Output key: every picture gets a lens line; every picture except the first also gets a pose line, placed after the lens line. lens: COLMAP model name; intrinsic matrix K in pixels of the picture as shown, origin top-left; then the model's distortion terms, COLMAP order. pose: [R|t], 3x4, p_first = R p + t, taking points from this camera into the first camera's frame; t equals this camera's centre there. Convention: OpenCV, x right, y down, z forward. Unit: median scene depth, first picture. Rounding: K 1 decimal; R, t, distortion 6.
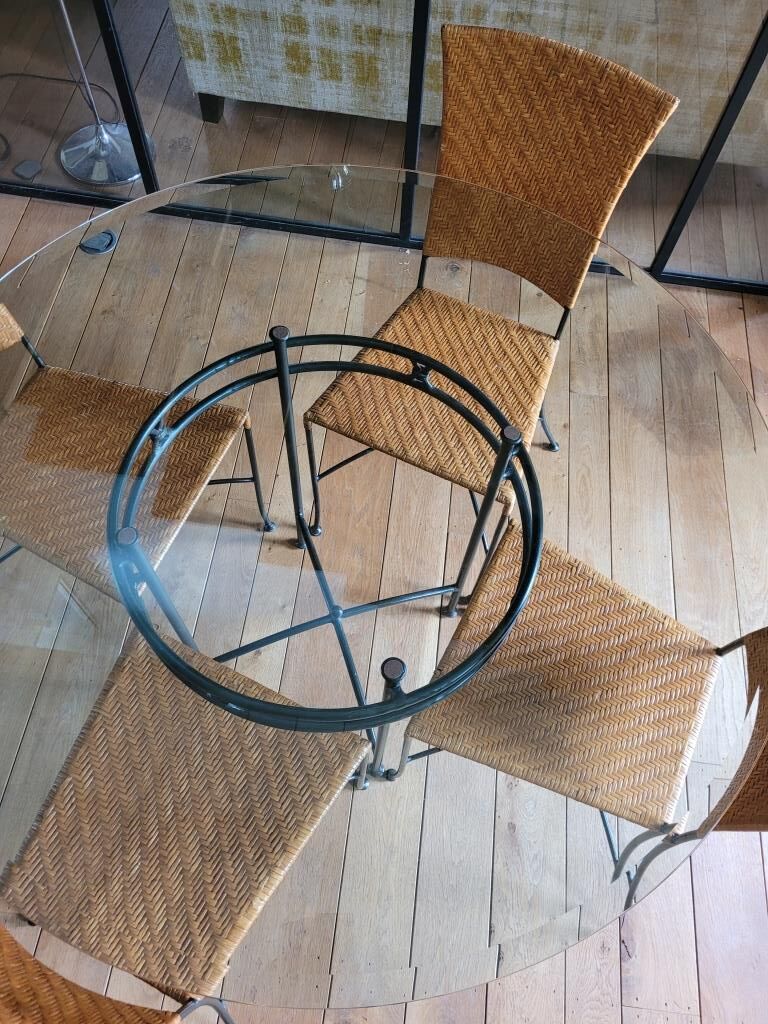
lens RADIAL K [[767.1, 0, 388.8], [0, 767.1, 514.3], [0, 0, 1]] dist [0.042818, -0.043864]
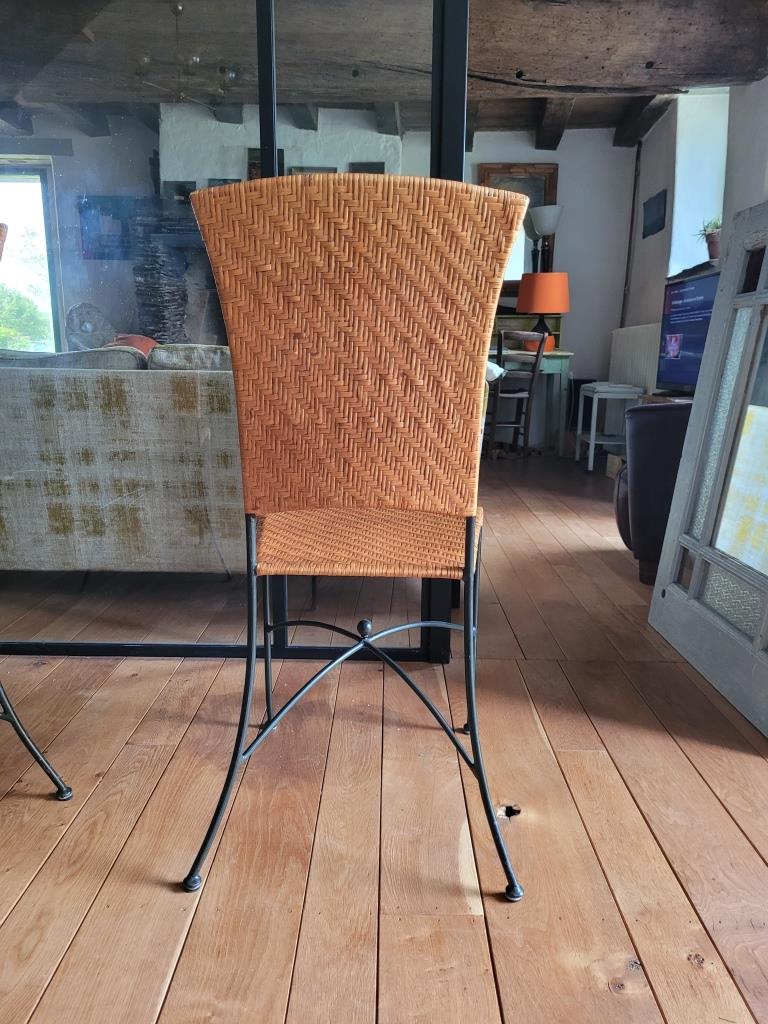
lens RADIAL K [[767.1, 0, 381.9], [0, 767.1, 528.0], [0, 0, 1]] dist [0.042818, -0.043864]
pose [[0.993362, -0.061671, 0.097098, 0.393176], [0.113946, 0.643063, -0.757289, 0.272430], [-0.015737, 0.763326, 0.645821, 0.349384]]
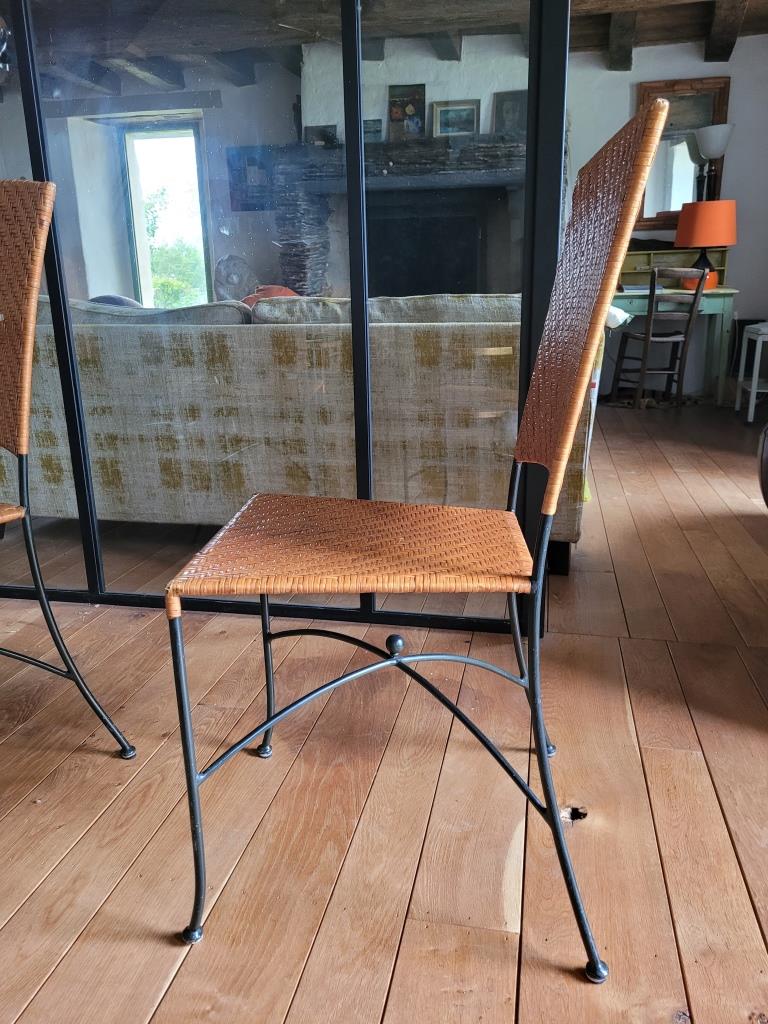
lens RADIAL K [[767.1, 0, 393.3], [0, 767.1, 518.6], [0, 0, 1]] dist [0.042818, -0.043864]
pose [[0.994951, -0.040103, -0.092001, 0.466247], [-0.039473, 0.686455, -0.726100, 0.229967], [0.092273, 0.726066, 0.681406, 0.368126]]
